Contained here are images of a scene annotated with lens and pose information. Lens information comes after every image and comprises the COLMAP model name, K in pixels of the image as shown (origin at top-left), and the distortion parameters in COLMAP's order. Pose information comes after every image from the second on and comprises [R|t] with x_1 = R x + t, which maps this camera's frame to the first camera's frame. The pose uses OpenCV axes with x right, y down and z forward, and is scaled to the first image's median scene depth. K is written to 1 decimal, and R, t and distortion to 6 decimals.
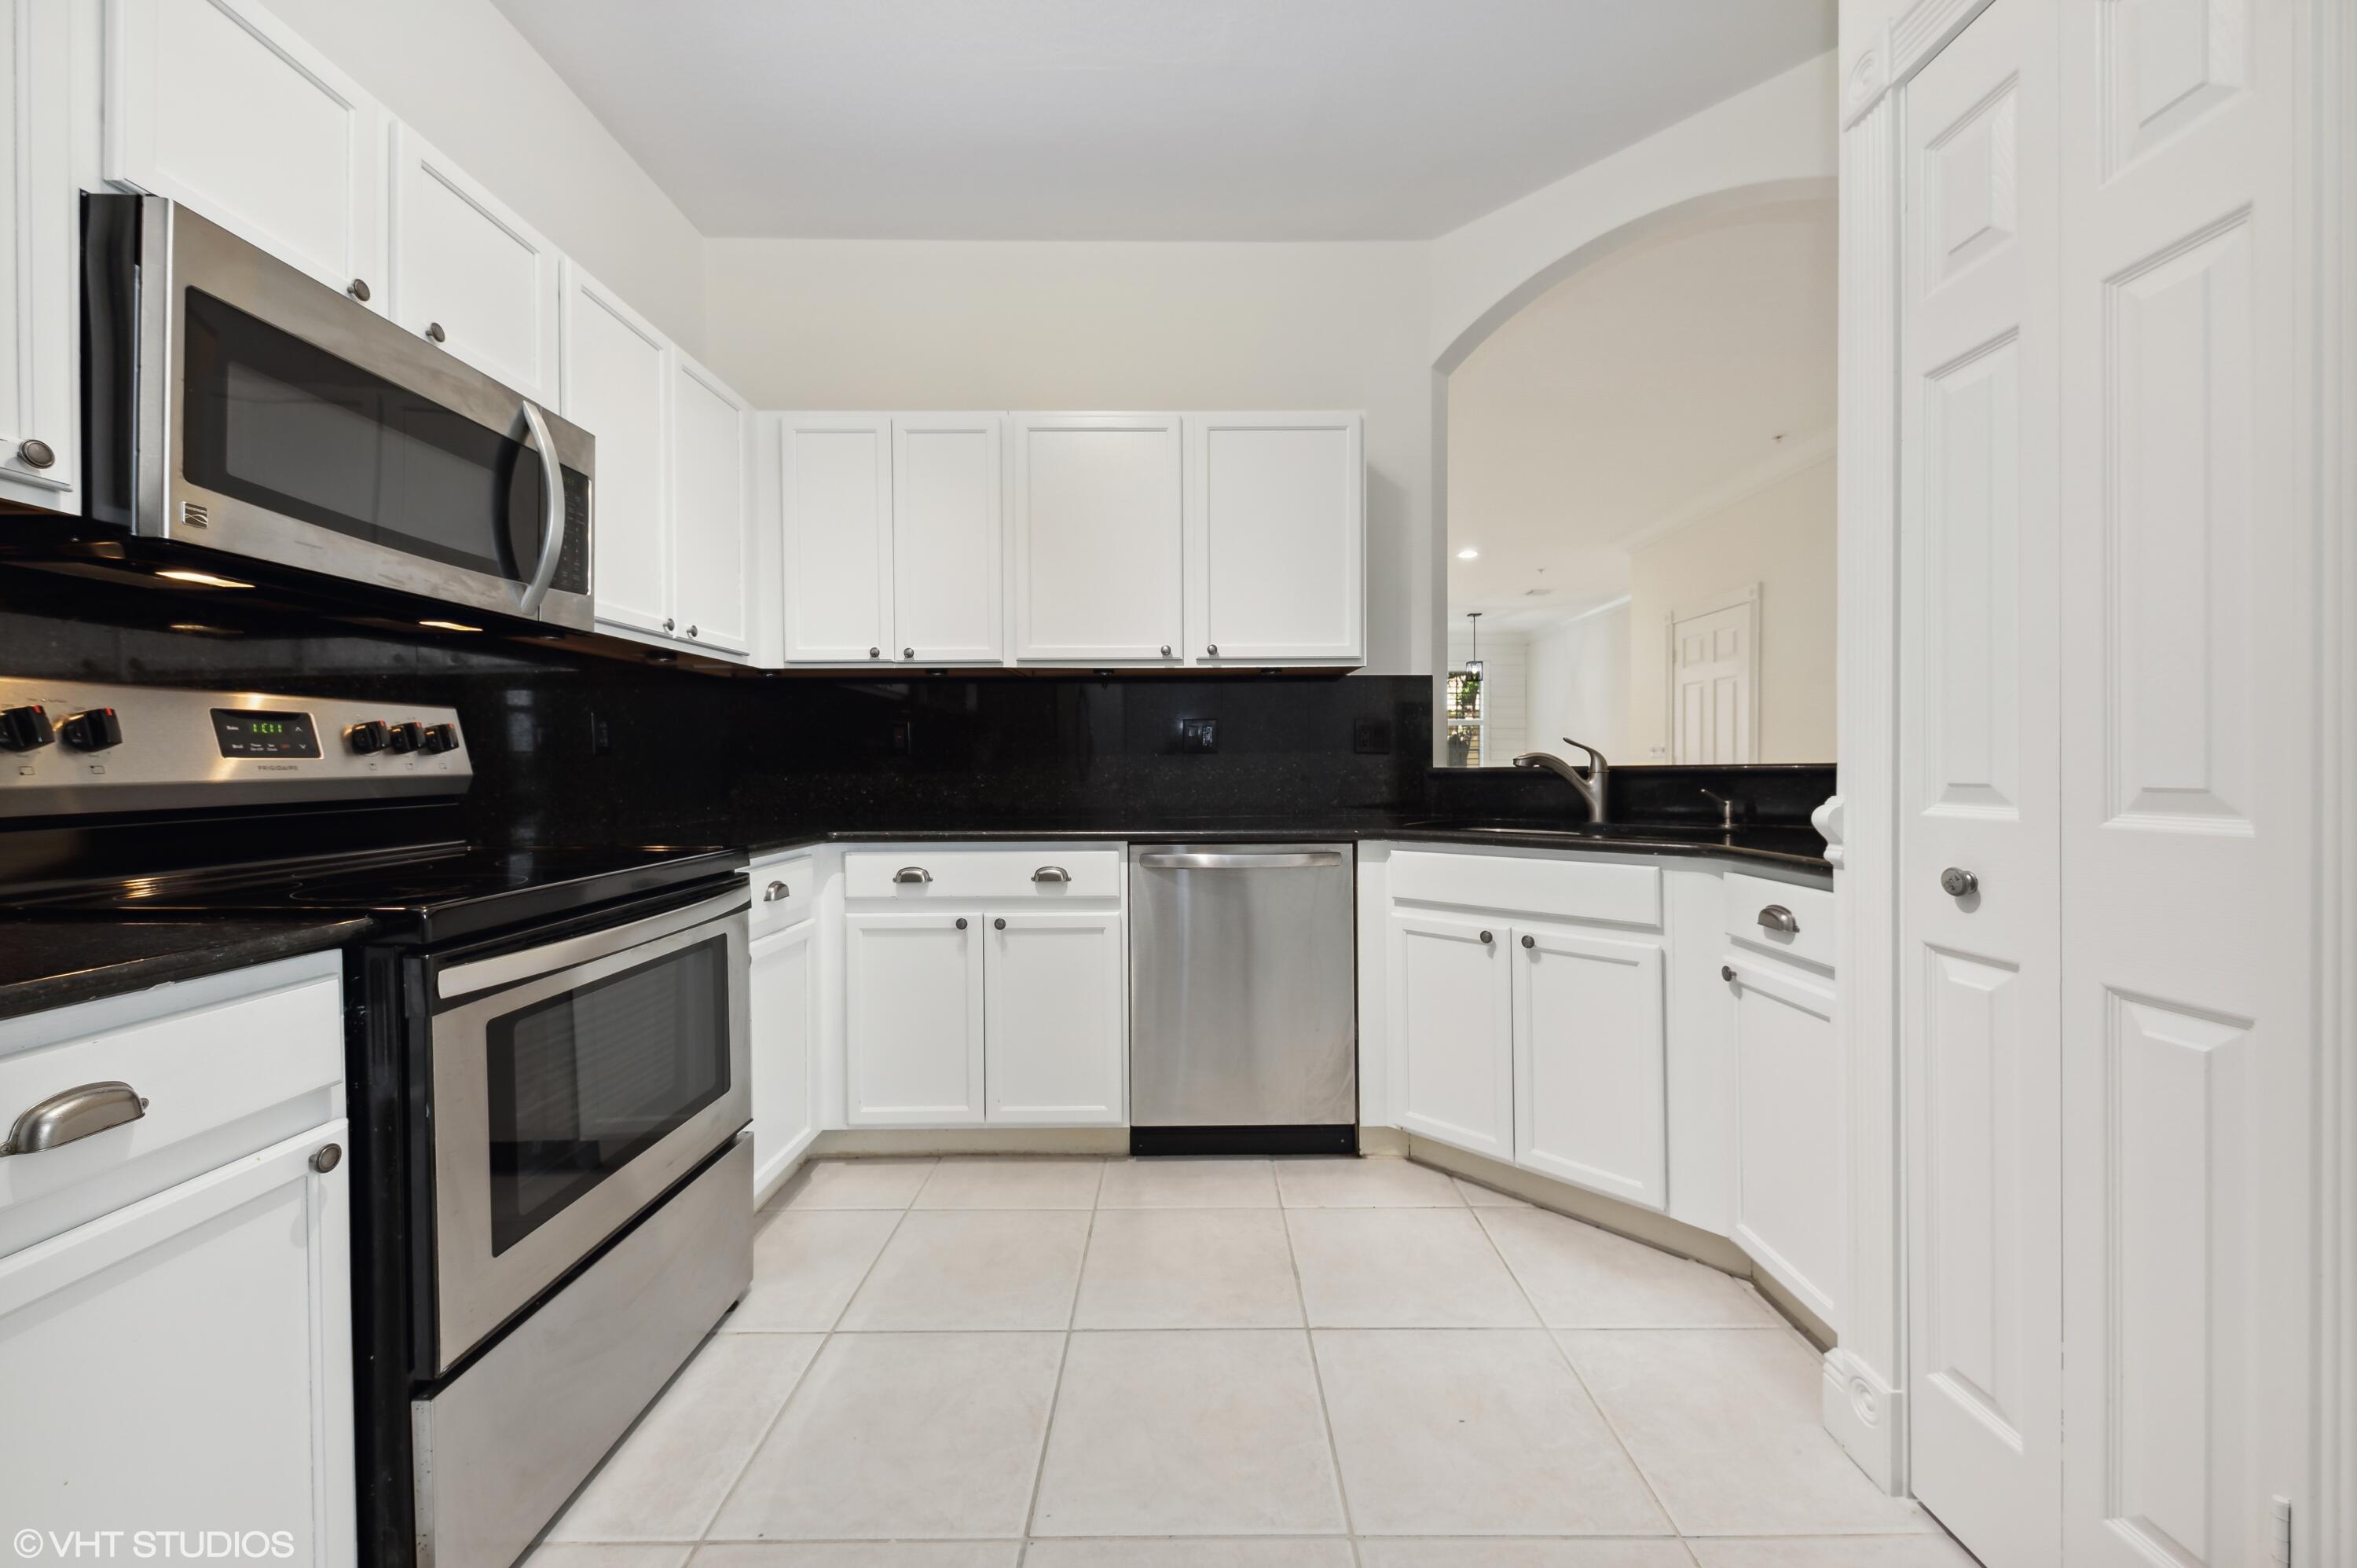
lens RADIAL K [[874.1, 0, 1167.5], [0, 874.1, 776.7], [0, 0, 1]] dist [0.005269, -0.001088]
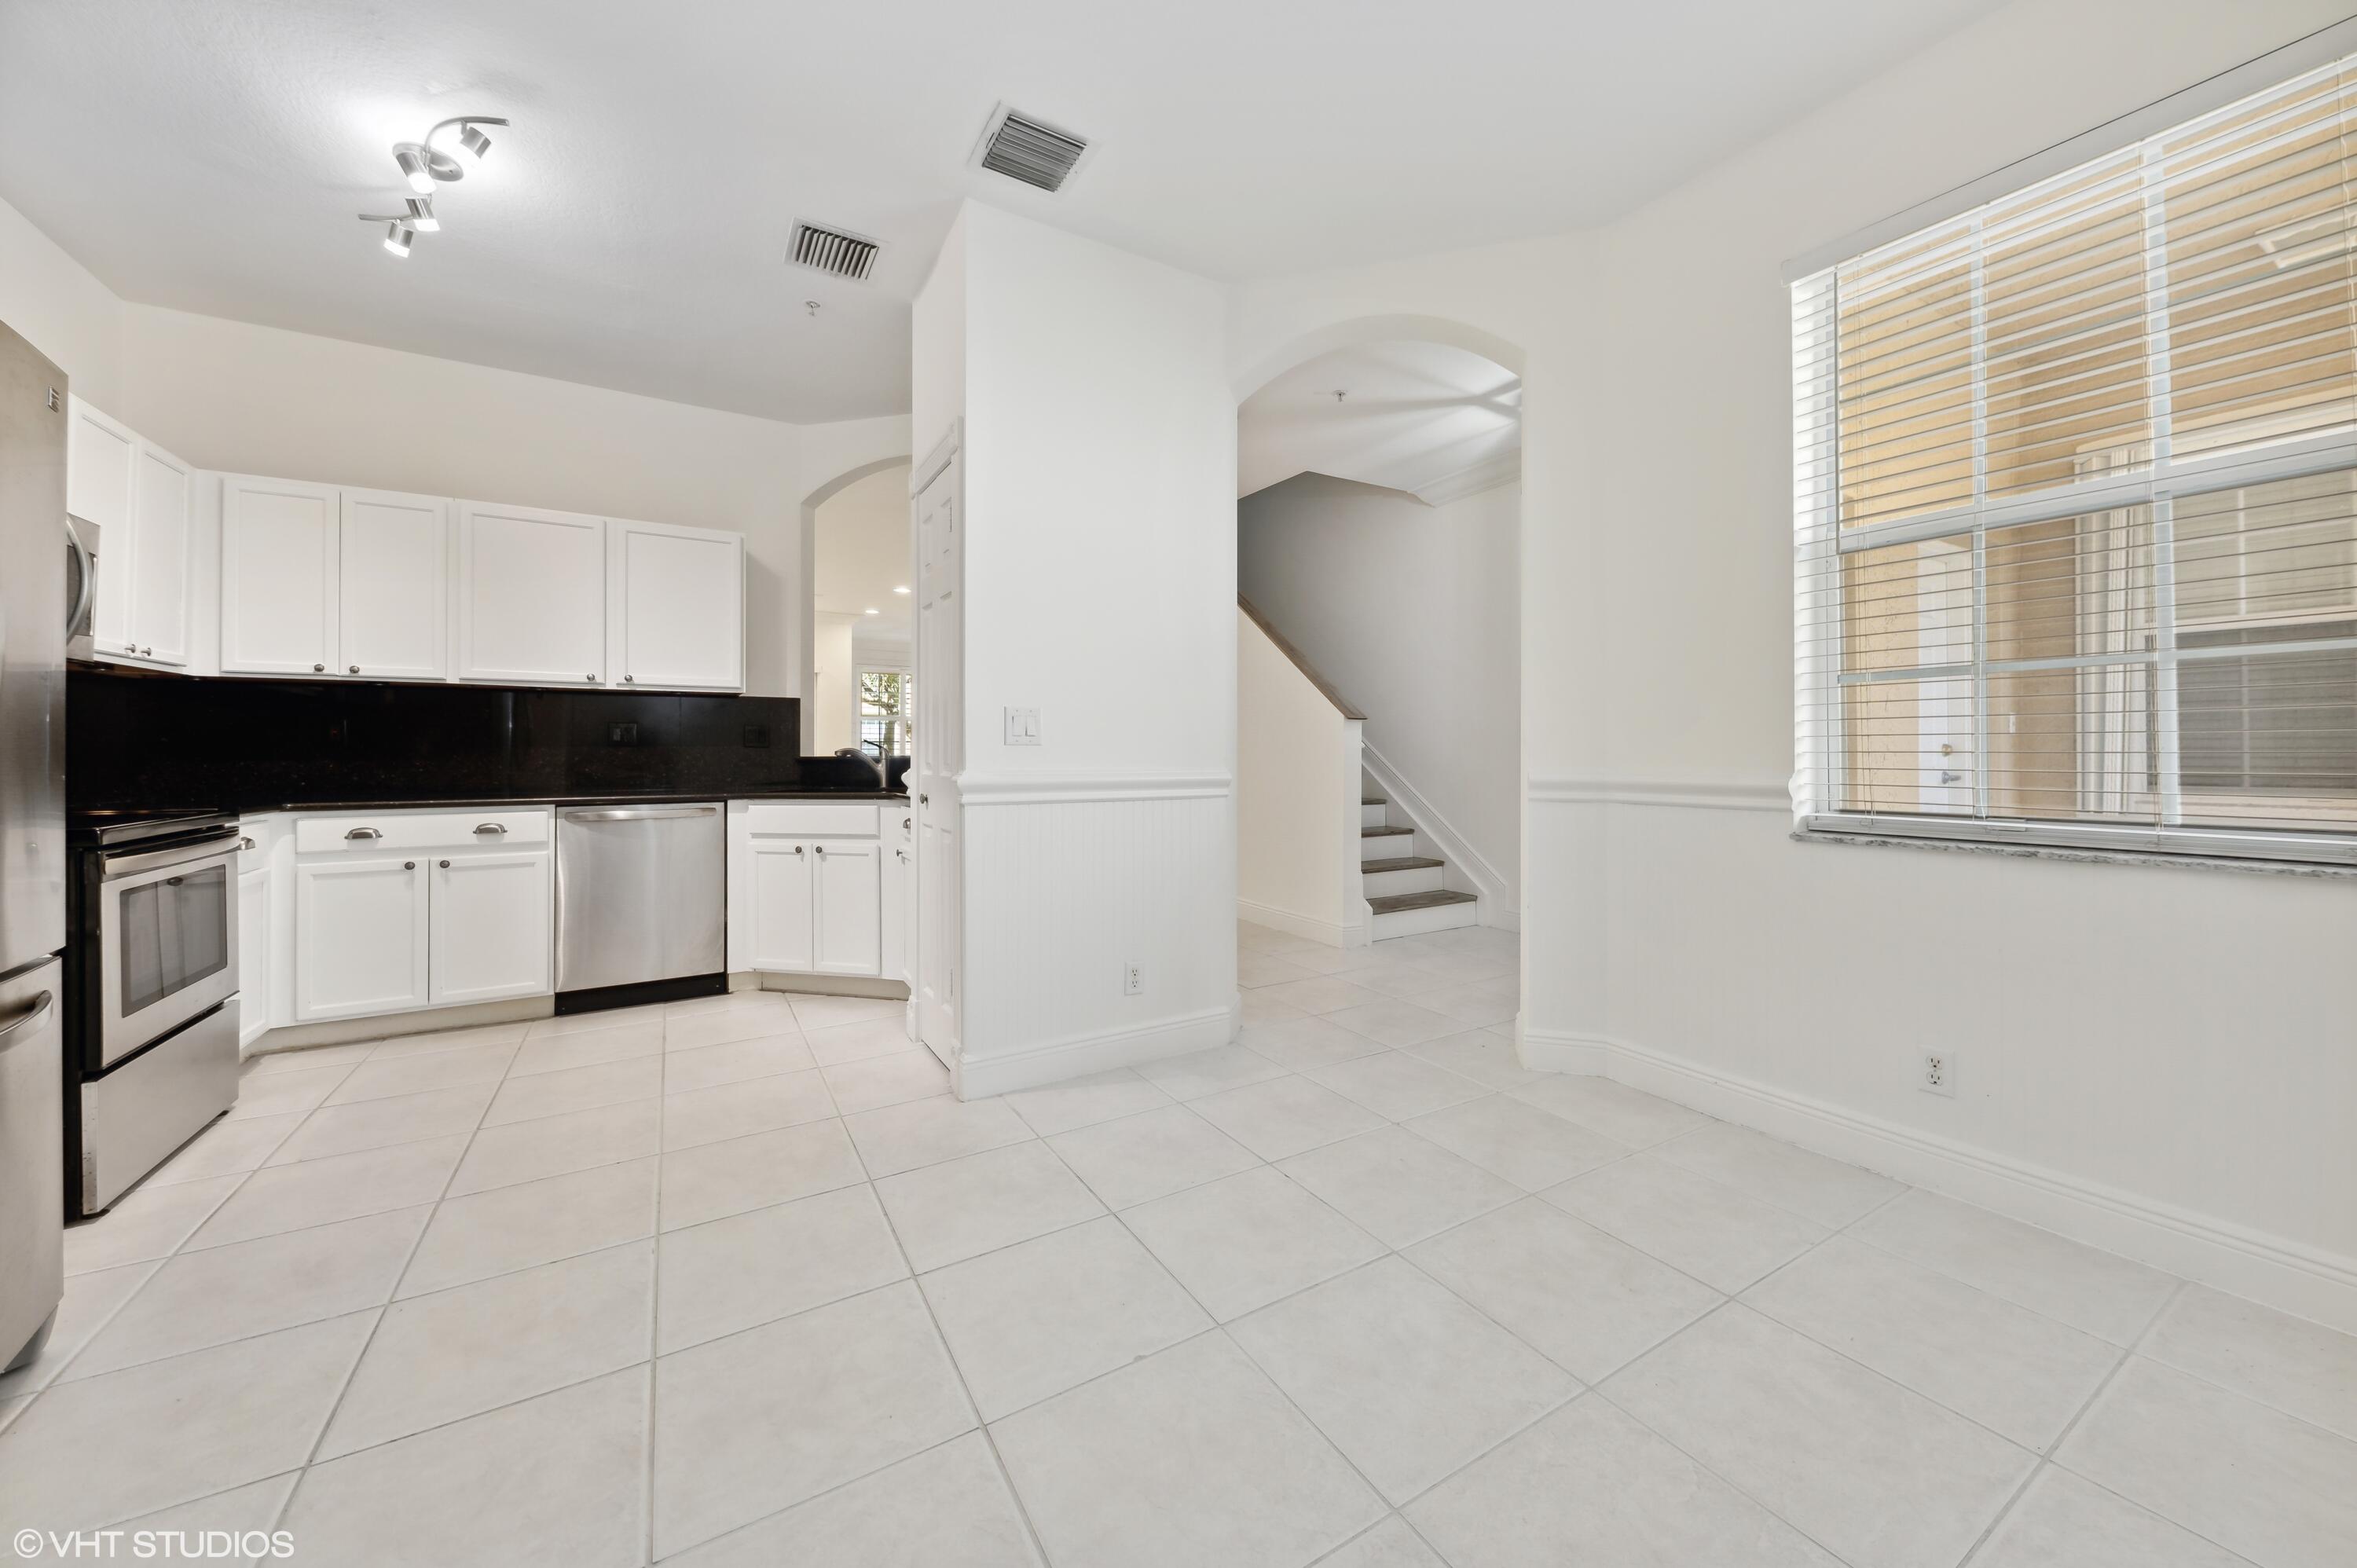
lens RADIAL K [[849.8, 0, 1182.2], [0, 849.8, 743.9], [0, 0, 1]] dist [0.001669, -0.002359]
pose [[0.841317, 0.009797, 0.540453, 0.075236], [0.004546, 0.999672, -0.025199, 0.010832], [-0.540523, 0.023657, 0.840996, -0.869772]]
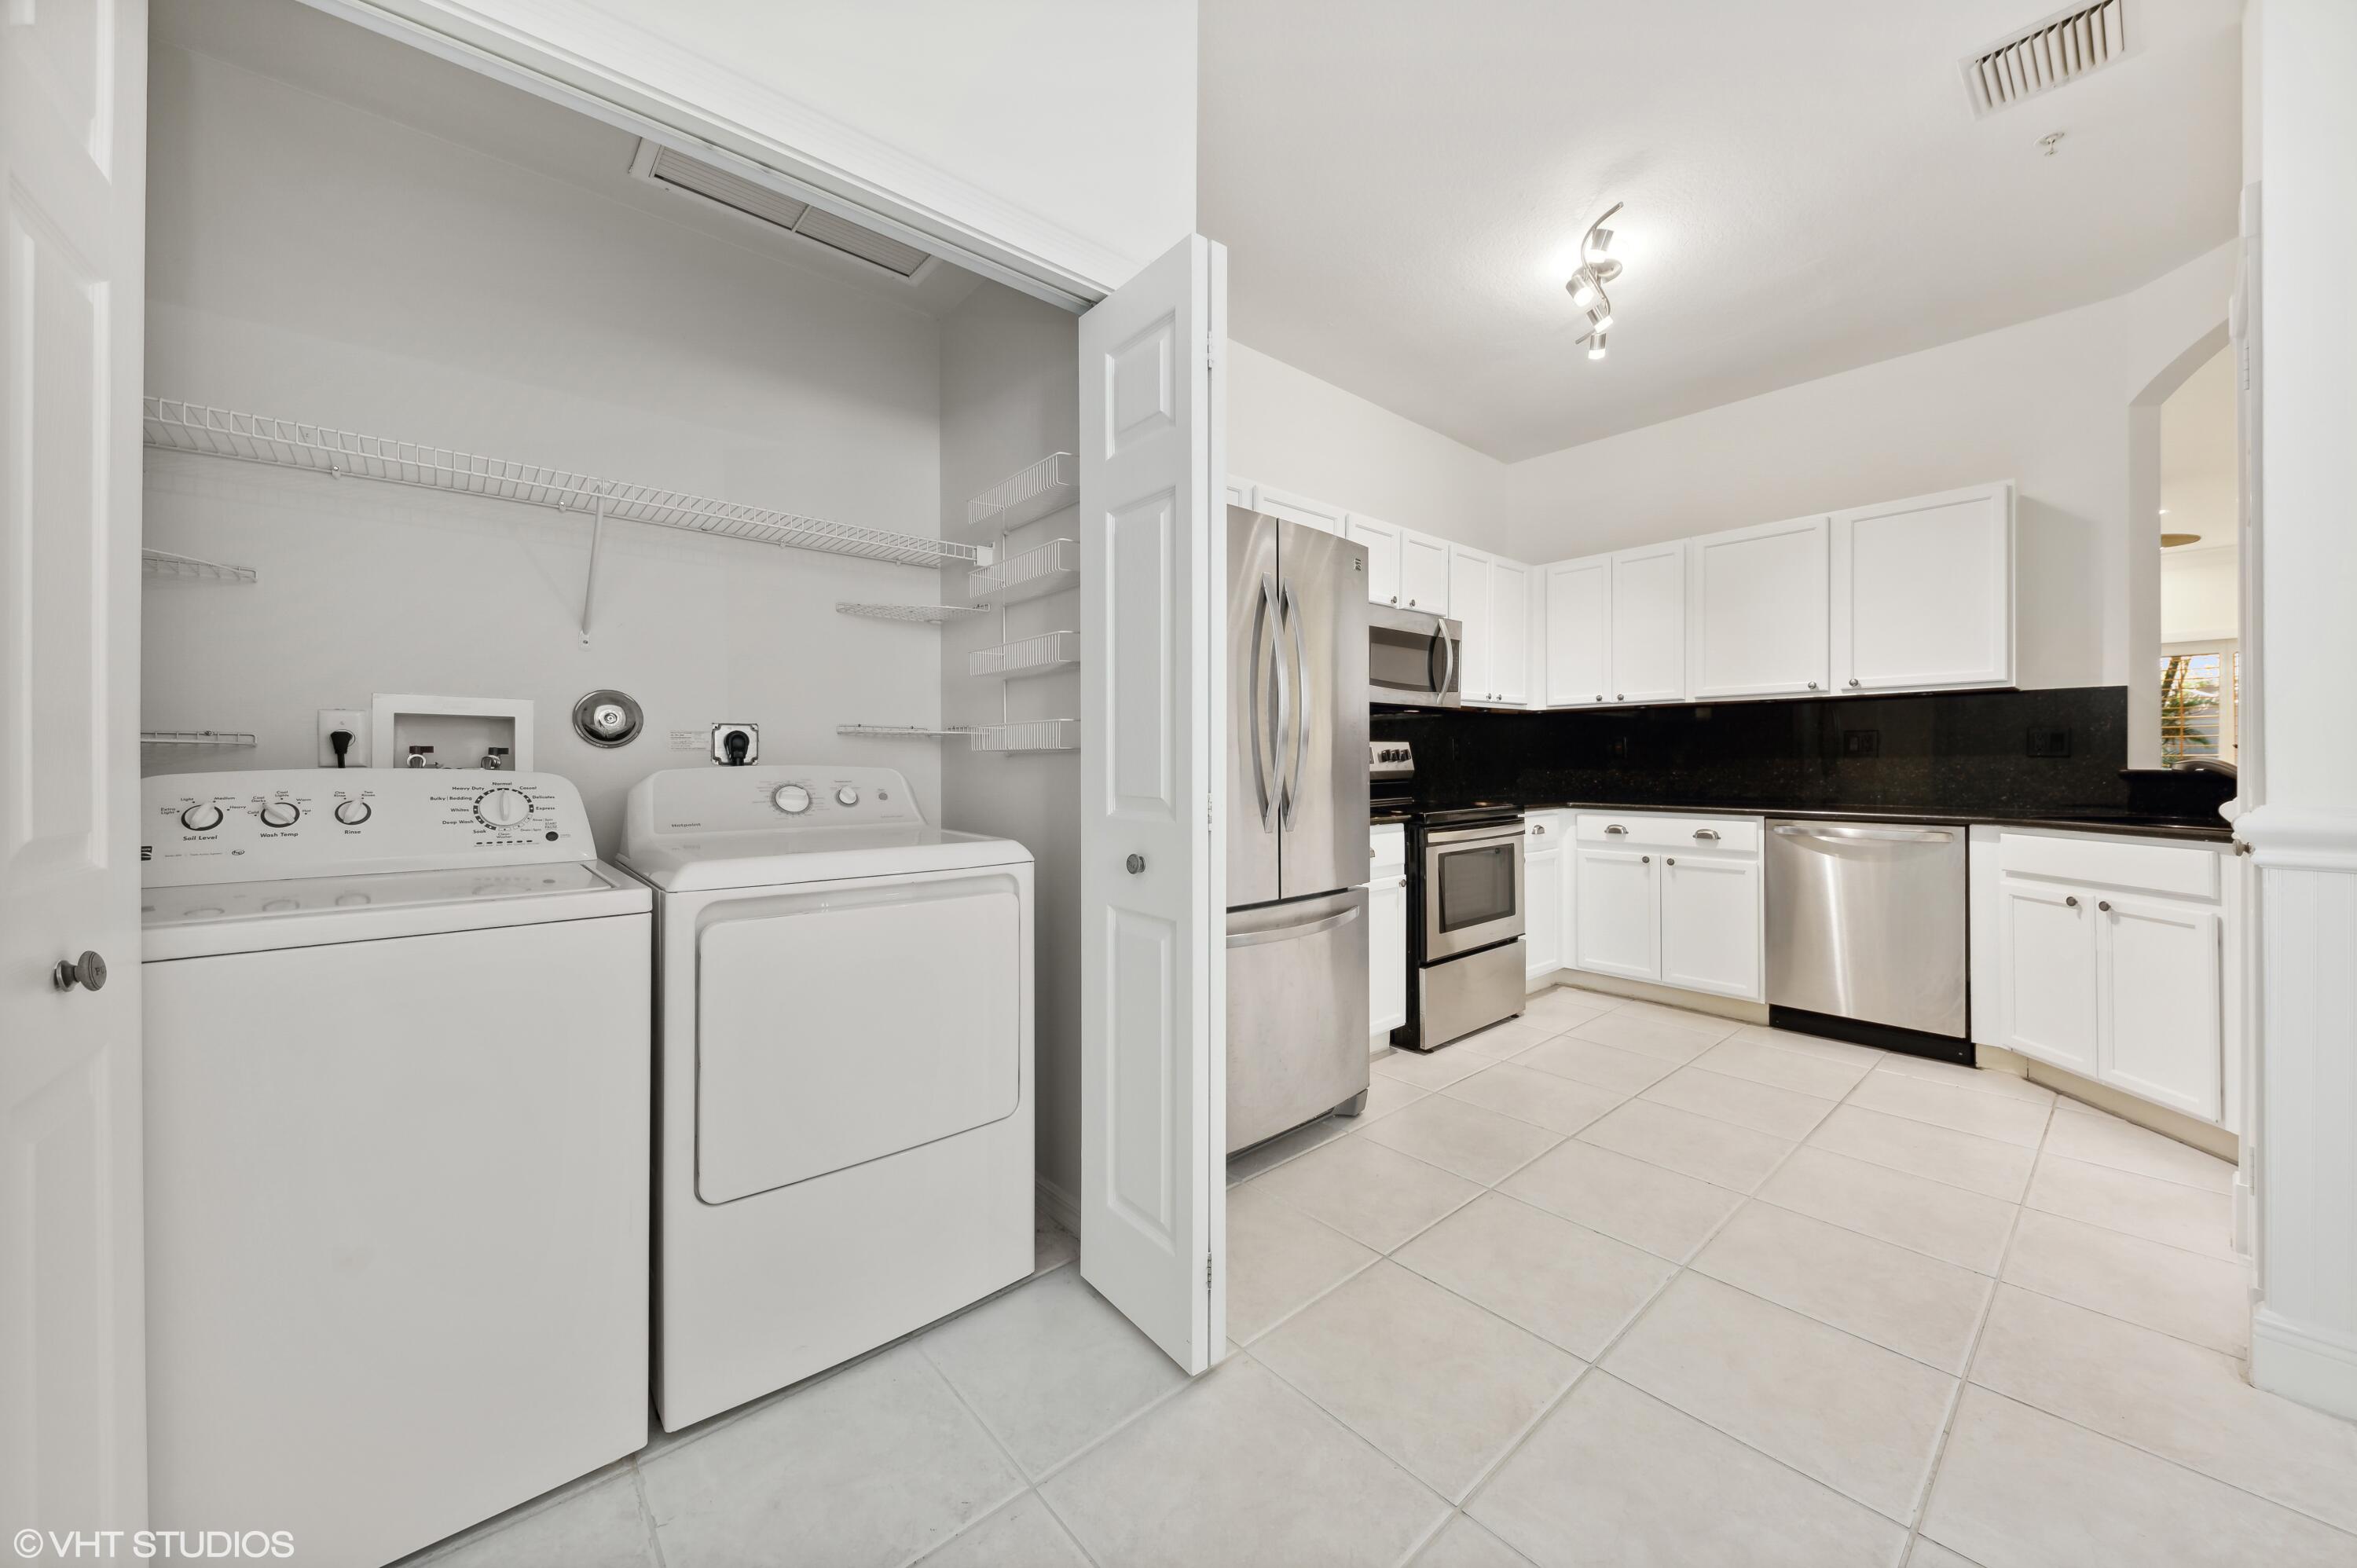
lens RADIAL K [[846.2, 0, 1190.4], [0, 846.2, 761.9], [0, 0, 1]] dist [-0.002175, -0.000740]
pose [[0.674098, 0.003910, -0.738632, 0.385745], [-0.009280, 0.999952, -0.003176, -0.008159], [0.738584, 0.008995, 0.674102, -0.774482]]
